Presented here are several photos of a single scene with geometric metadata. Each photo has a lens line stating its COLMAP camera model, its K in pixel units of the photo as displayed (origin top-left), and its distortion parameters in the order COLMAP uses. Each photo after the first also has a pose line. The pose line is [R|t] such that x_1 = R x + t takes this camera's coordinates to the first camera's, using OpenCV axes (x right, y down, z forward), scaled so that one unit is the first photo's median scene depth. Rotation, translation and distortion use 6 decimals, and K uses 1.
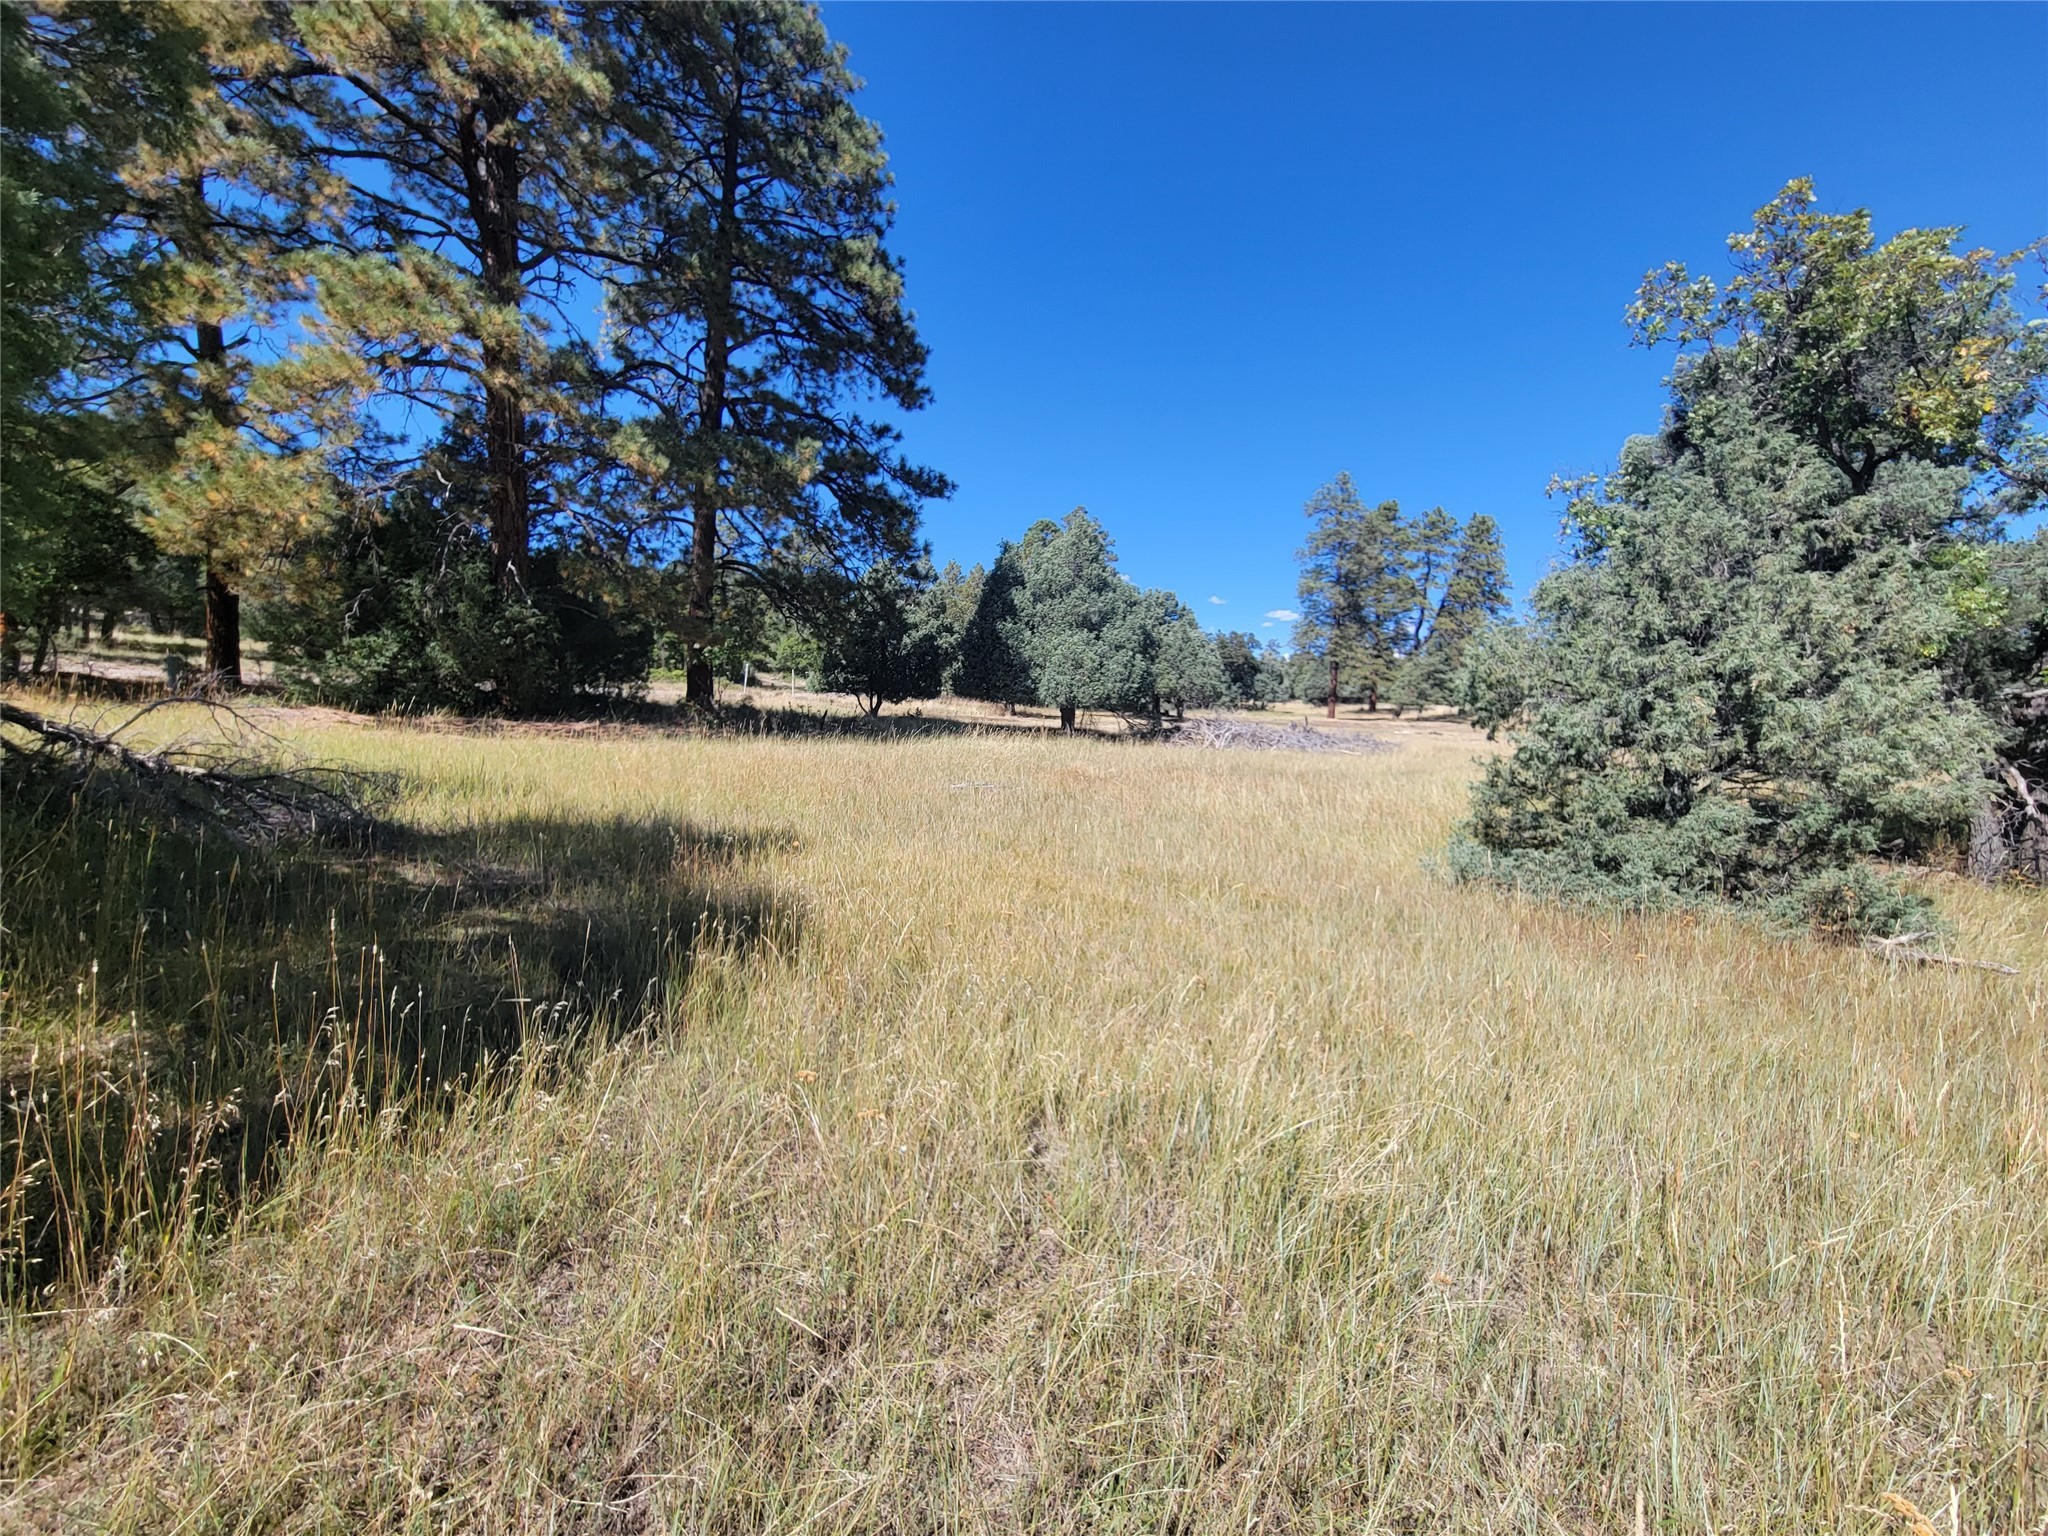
lens RADIAL K [[840.2, 0, 1026.5], [0, 840.2, 768.2], [0, 0, 1]] dist [-0.001669, 0.000317]
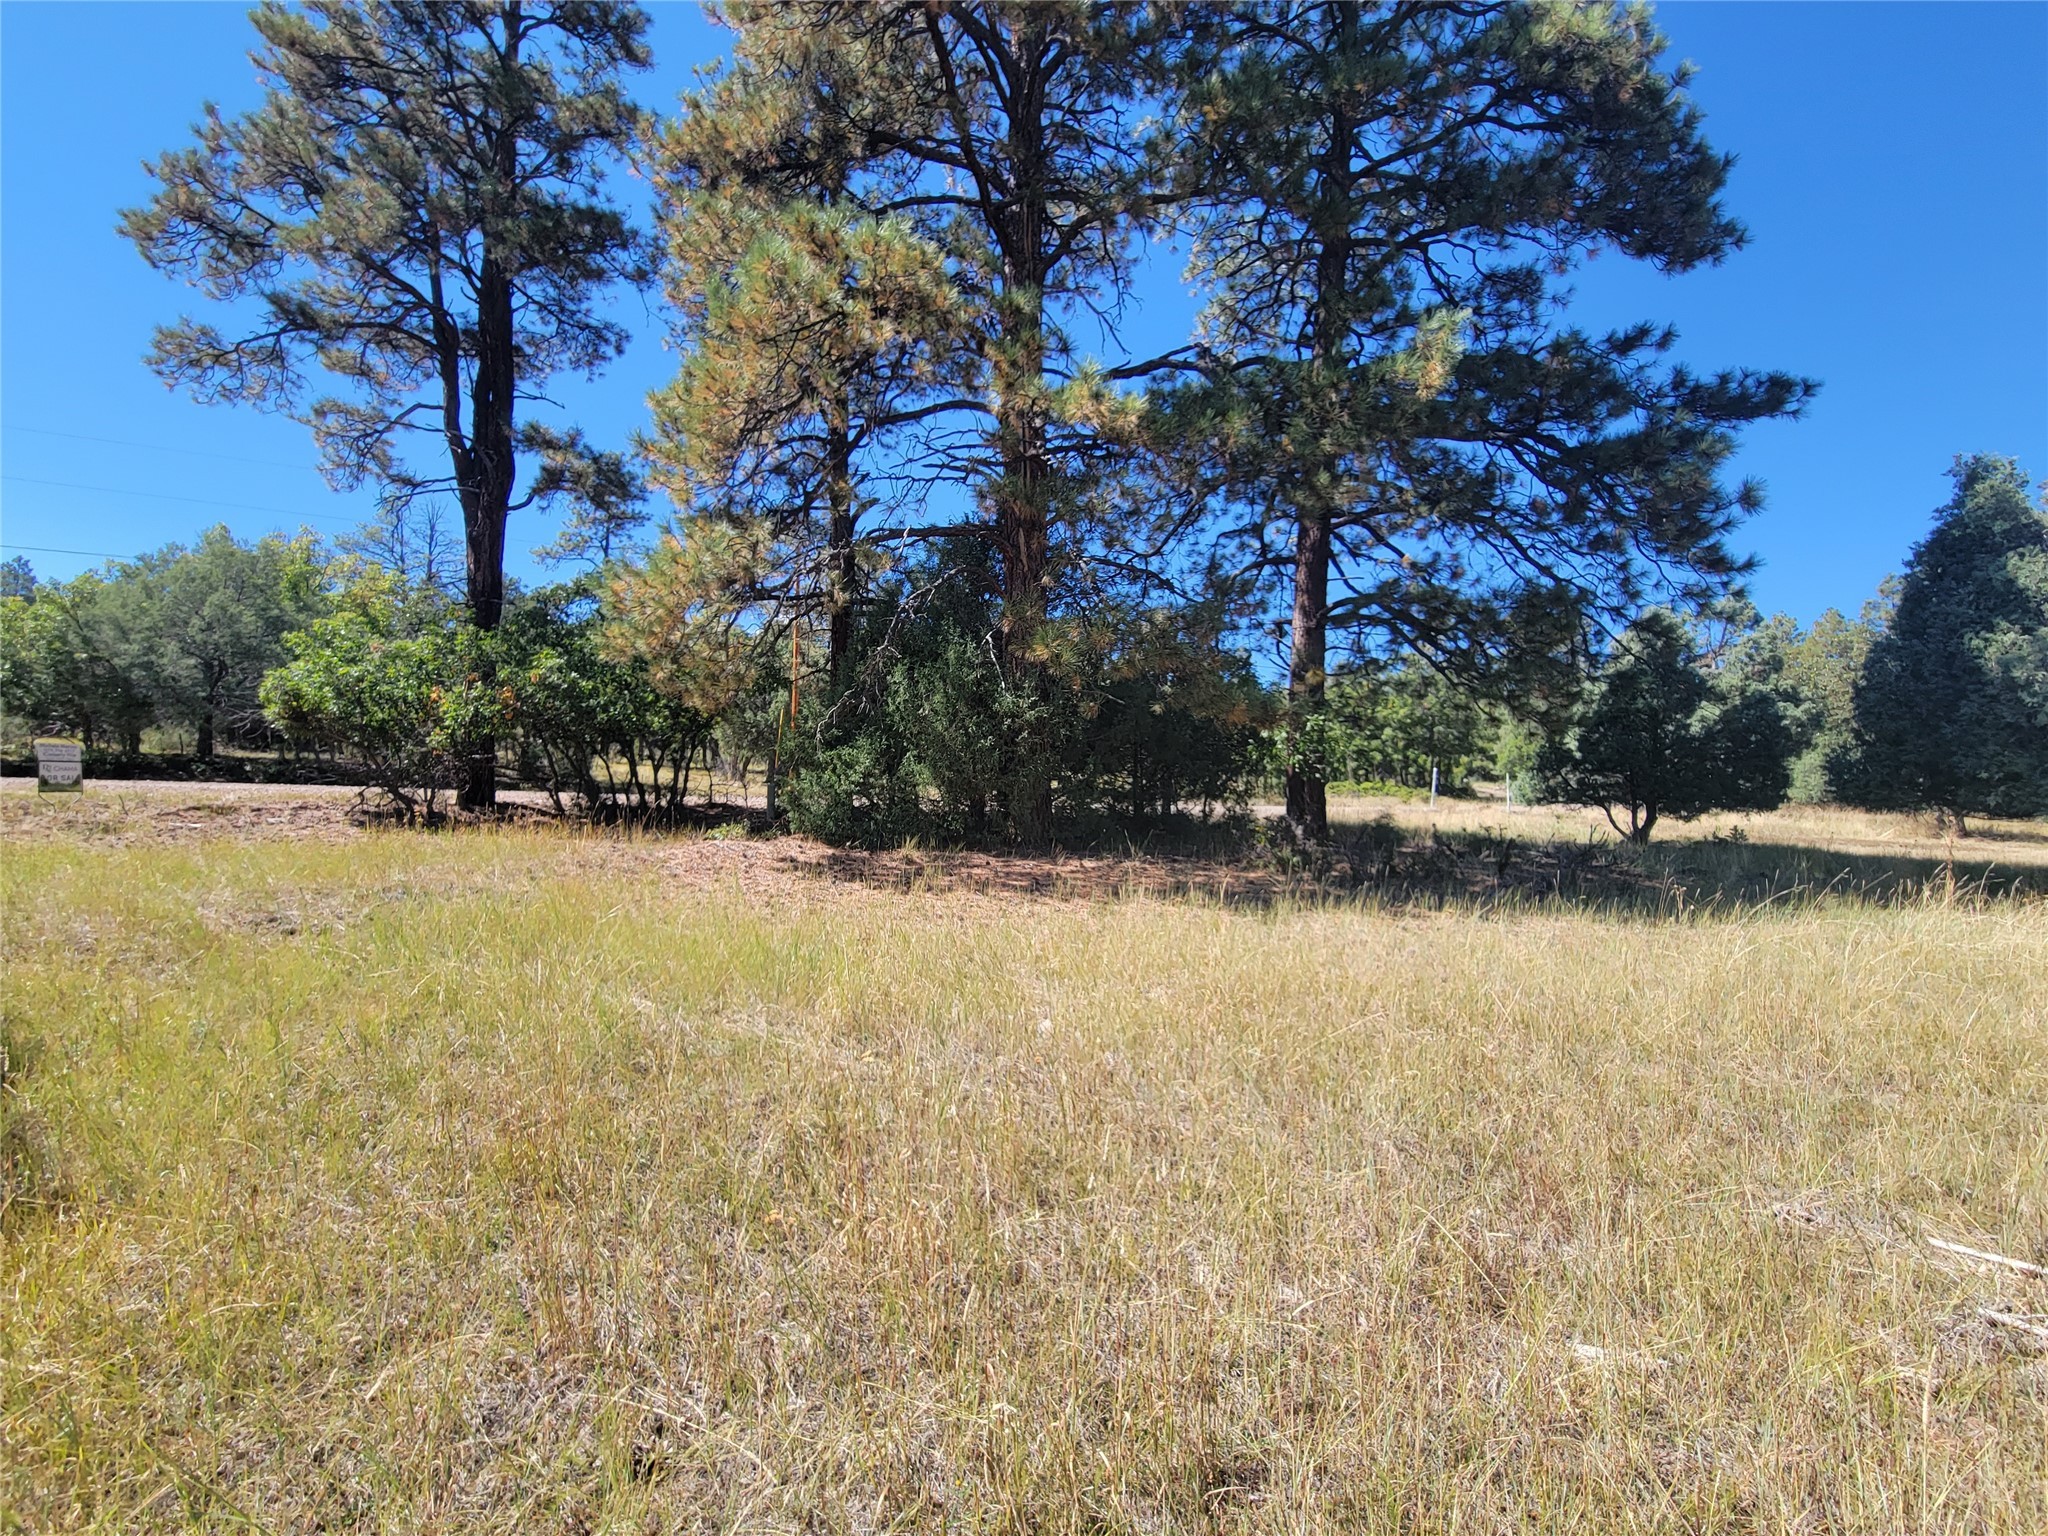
lens RADIAL K [[840.2, 0, 1026.5], [0, 840.2, 768.2], [0, 0, 1]] dist [-0.001669, 0.000317]
pose [[0.680132, -0.057275, -0.730849, -0.049450], [-0.043337, 0.992059, -0.118075, -0.029764], [0.731808, 0.111979, 0.672248, 0.337785]]
